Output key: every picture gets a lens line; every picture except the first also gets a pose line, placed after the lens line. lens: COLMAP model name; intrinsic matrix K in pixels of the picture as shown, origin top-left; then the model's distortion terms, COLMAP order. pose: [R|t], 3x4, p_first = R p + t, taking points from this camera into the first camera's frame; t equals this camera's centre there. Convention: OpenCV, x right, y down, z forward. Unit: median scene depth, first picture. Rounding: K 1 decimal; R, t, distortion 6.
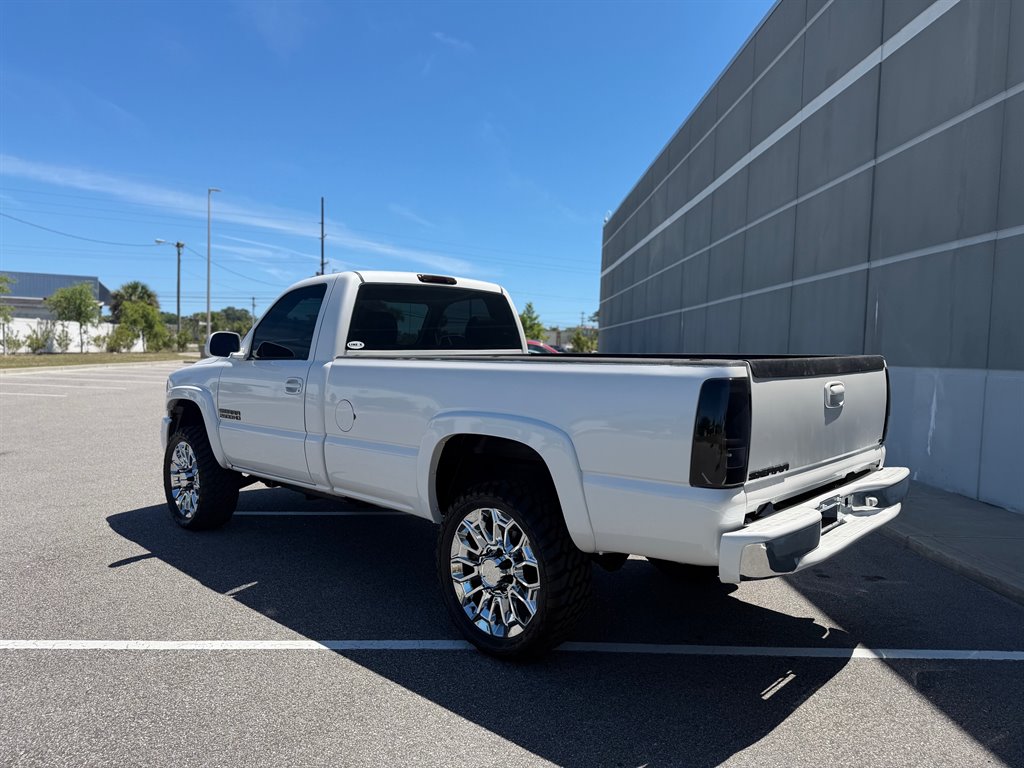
lens RADIAL K [[751.2, 0, 511.5], [0, 751.2, 382.9], [0, 0, 1]] dist [0.012042, -0.028263]
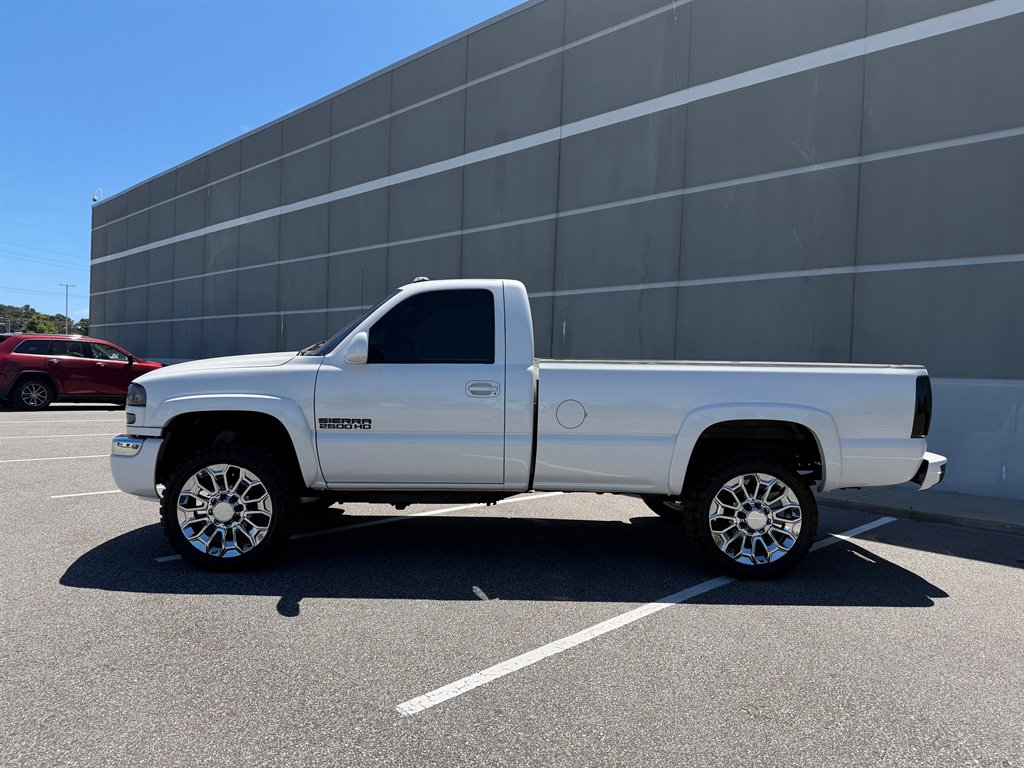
lens RADIAL K [[751.2, 0, 511.7], [0, 751.2, 387.3], [0, 0, 1]] dist [0.012042, -0.028263]
pose [[0.689227, -0.016085, 0.724367, -1.258557], [0.013675, 0.999864, 0.009191, -0.009423], [-0.724417, 0.003571, 0.689353, 0.342491]]
